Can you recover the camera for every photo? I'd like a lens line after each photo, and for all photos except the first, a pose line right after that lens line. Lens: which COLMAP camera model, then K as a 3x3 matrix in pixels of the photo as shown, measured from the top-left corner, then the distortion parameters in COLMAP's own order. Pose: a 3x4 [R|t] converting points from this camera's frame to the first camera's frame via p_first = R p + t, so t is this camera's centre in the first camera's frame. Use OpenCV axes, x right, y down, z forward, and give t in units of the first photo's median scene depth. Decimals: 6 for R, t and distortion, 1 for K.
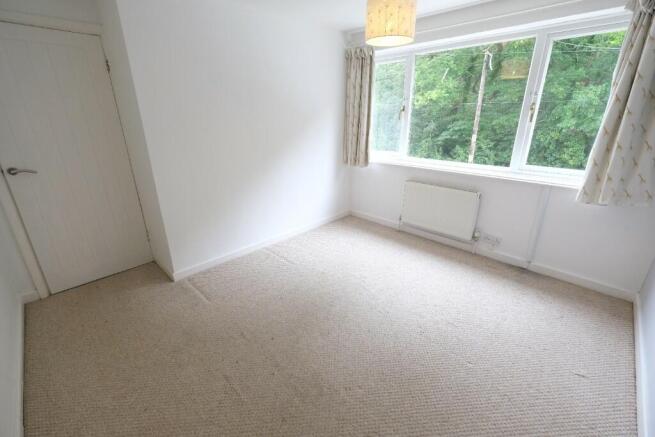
lens RADIAL K [[284.1, 0, 327.7], [0, 284.1, 215.4], [0, 0, 1]] dist [-0.003412, -0.000556]
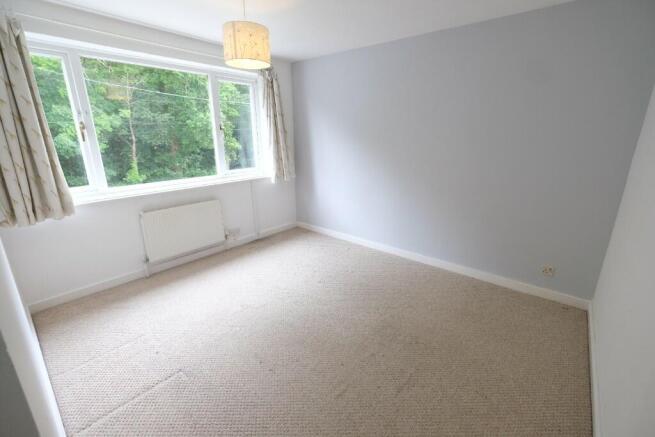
lens RADIAL K [[284.1, 0, 327.7], [0, 284.1, 215.4], [0, 0, 1]] dist [-0.003412, -0.000556]
pose [[-0.081657, -0.275862, 0.957722, -0.610071], [0.331940, 0.898543, 0.287118, -0.194607], [-0.939759, 0.341352, 0.018198, 0.547091]]
